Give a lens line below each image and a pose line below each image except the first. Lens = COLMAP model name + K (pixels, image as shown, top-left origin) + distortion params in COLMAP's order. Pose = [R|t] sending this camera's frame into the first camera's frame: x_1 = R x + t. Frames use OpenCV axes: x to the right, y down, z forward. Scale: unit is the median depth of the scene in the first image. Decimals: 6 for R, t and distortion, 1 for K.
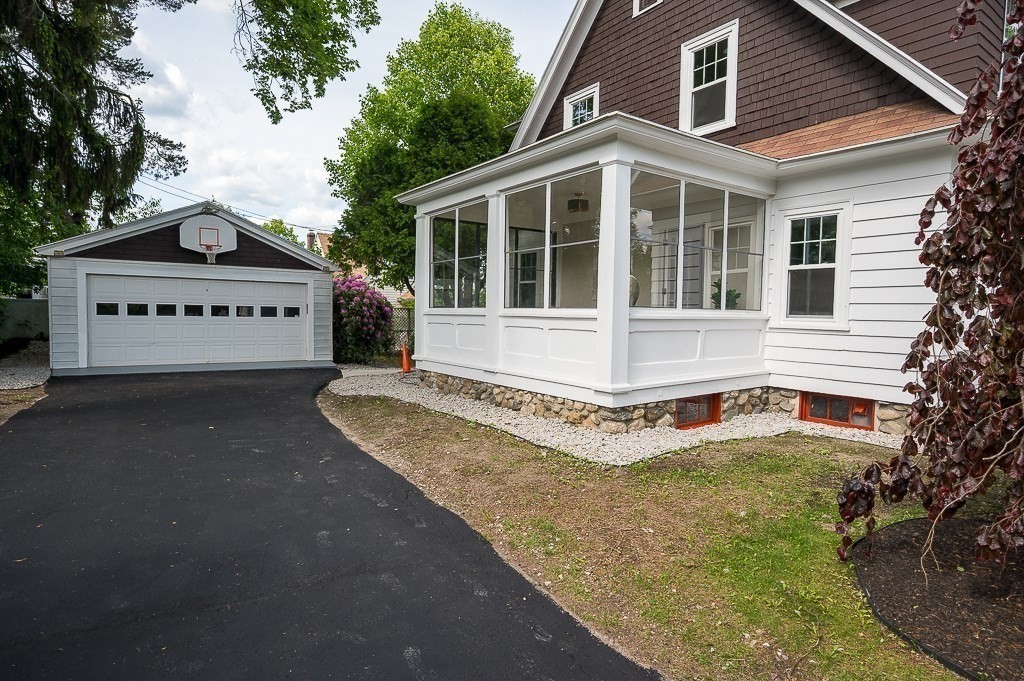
lens RADIAL K [[570.6, 0, 515.0], [0, 570.6, 341.0], [0, 0, 1]] dist [-0.001176, 0.000723]
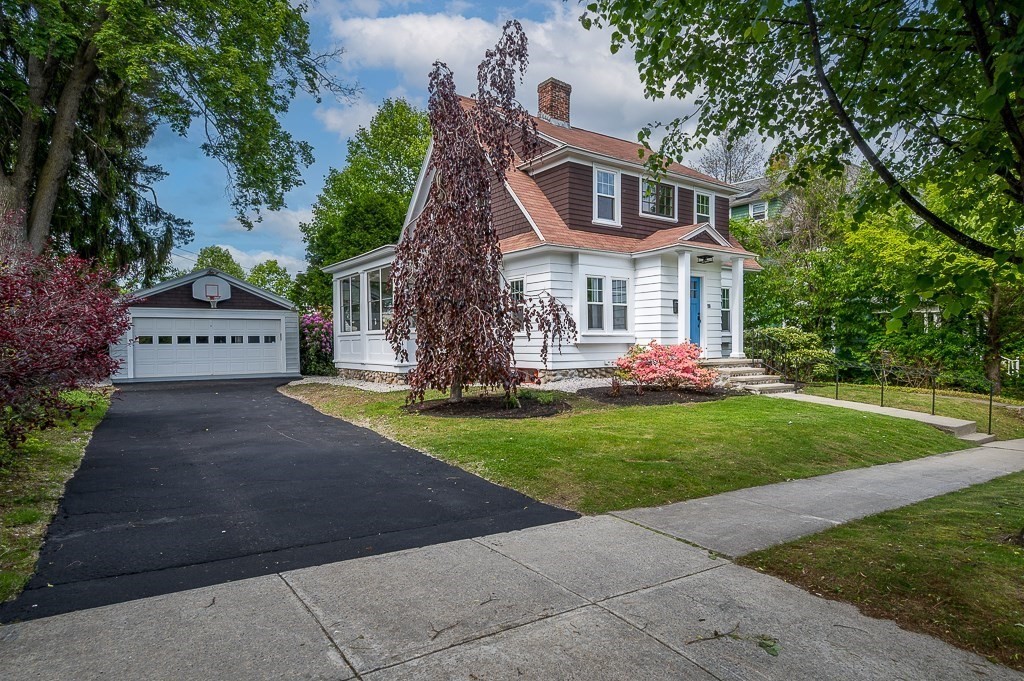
lens RADIAL K [[598.8, 0, 530.2], [0, 598.8, 352.8], [0, 0, 1]] dist [0.017358, -0.000363]
pose [[0.999605, -0.028087, 0.000911, 0.367621], [0.028102, 0.999106, -0.031574, 0.068768], [-0.000024, 0.031587, 0.999501, -0.720775]]
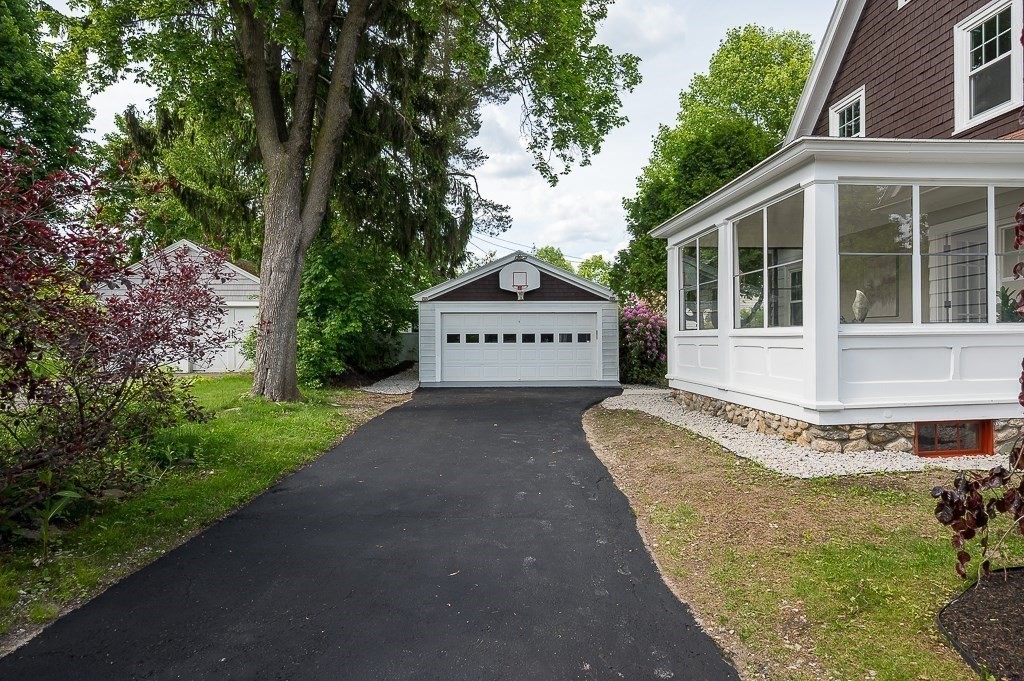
lens RADIAL K [[570.6, 0, 514.1], [0, 570.6, 338.0], [0, 0, 1]] dist [-0.001176, 0.000723]
pose [[0.849000, -0.020947, -0.527977, 0.134304], [-0.005786, 0.998785, -0.048930, 0.009191], [0.528361, 0.044596, 0.847848, -0.072236]]
